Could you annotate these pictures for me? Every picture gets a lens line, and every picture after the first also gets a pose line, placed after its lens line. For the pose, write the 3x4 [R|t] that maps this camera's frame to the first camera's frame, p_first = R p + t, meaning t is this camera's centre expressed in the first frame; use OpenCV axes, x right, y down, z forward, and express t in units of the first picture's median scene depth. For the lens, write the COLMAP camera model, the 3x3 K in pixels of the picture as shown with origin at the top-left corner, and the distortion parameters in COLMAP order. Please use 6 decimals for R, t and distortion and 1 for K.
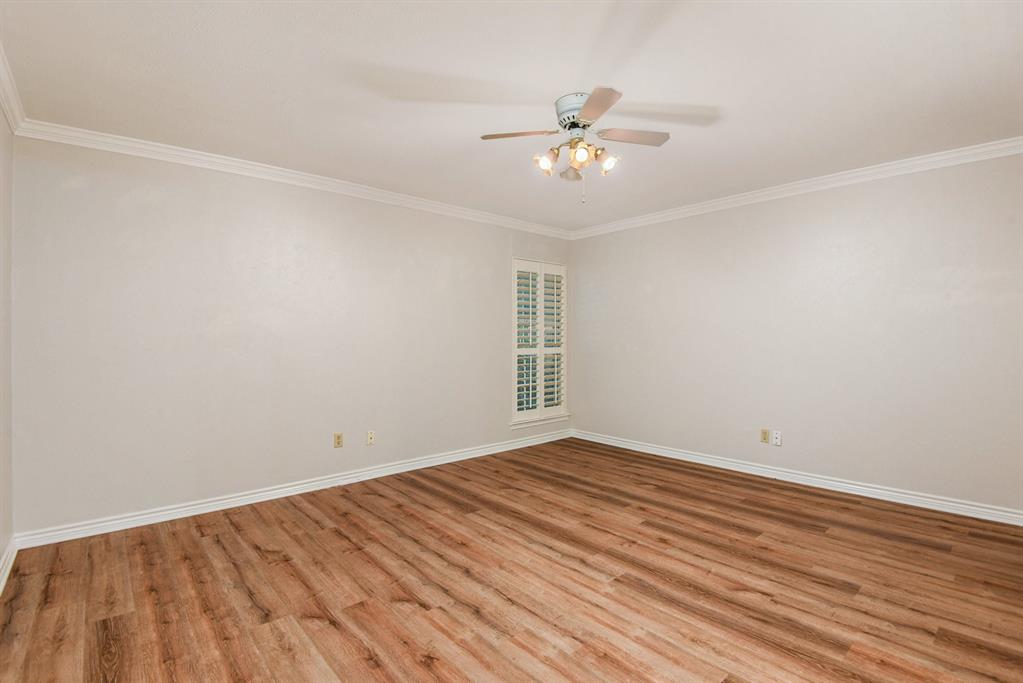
lens RADIAL K [[483.6, 0, 510.0], [0, 483.6, 341.5], [0, 0, 1]] dist [0.001056, -0.007700]
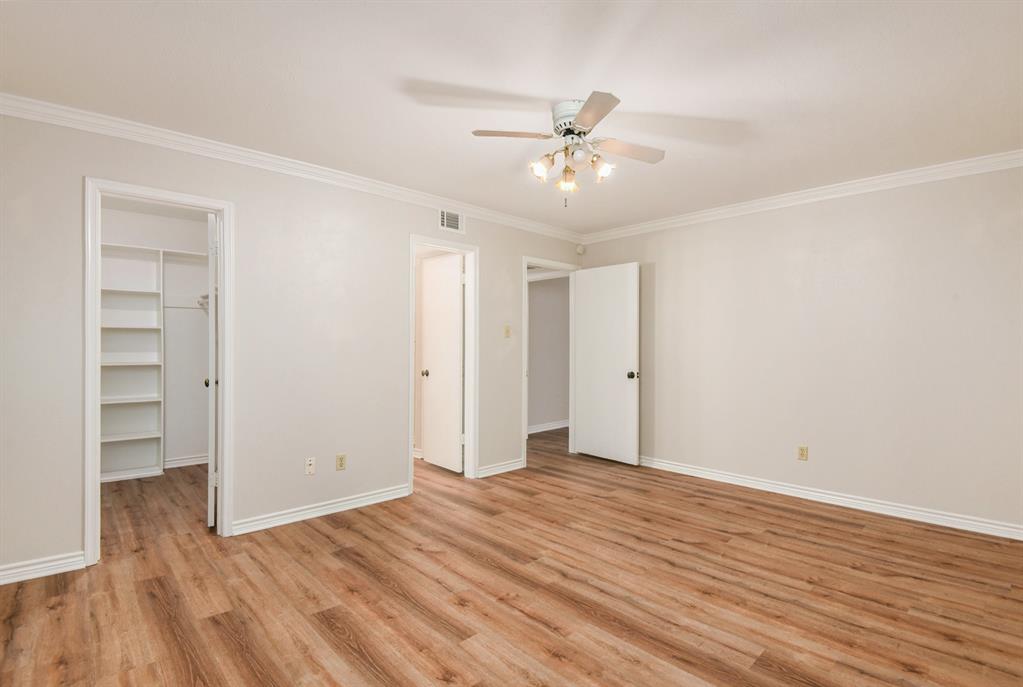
lens RADIAL K [[483.6, 0, 510.3], [0, 483.6, 345.6], [0, 0, 1]] dist [0.001056, -0.007700]
pose [[-0.999396, -0.010919, -0.033002, 0.306580], [-0.011059, 0.999931, 0.004050, -0.010414], [0.032955, 0.004413, -0.999447, 2.031541]]
